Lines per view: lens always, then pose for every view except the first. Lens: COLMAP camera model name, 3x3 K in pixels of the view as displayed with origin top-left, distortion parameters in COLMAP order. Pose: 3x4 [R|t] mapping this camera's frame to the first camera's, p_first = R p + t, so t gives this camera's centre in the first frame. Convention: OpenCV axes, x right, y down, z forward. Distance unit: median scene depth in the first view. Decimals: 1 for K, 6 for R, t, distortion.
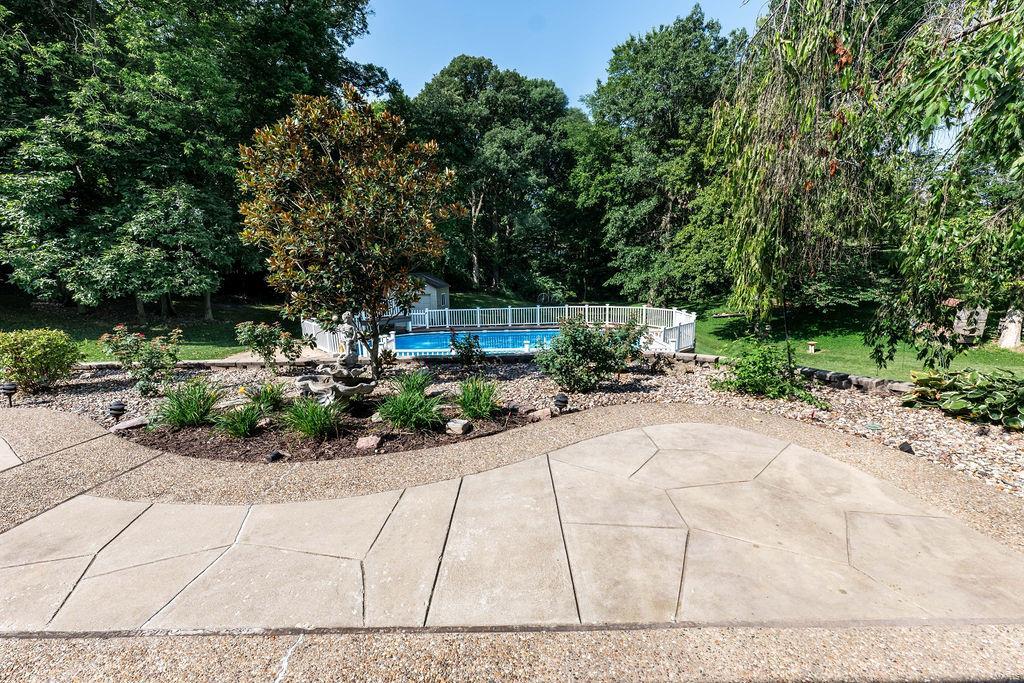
lens RADIAL K [[418.3, 0, 512.0], [0, 418.3, 343.3], [0, 0, 1]] dist [0.008312, -0.000292]
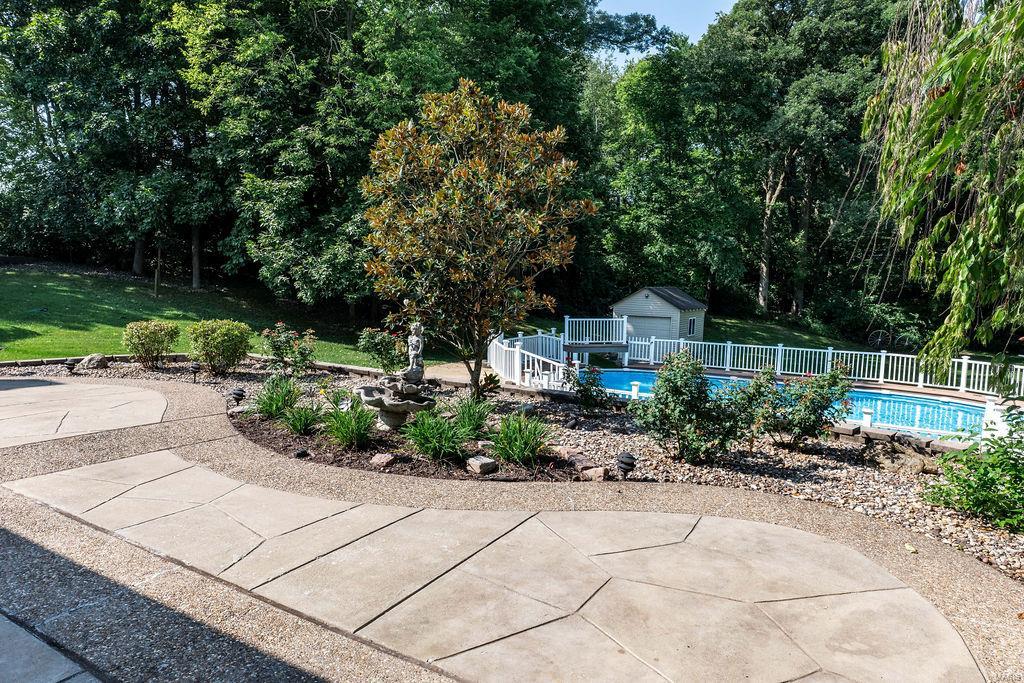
lens RADIAL K [[604.7, 0, 512.0], [0, 604.7, 341.5], [0, 0, 1]] dist [0.001352, 0.000178]
pose [[0.869219, 0.089933, -0.486179, 0.129998], [-0.126278, 0.991087, -0.042435, -0.001393], [0.478029, 0.098279, 0.872828, -0.017516]]
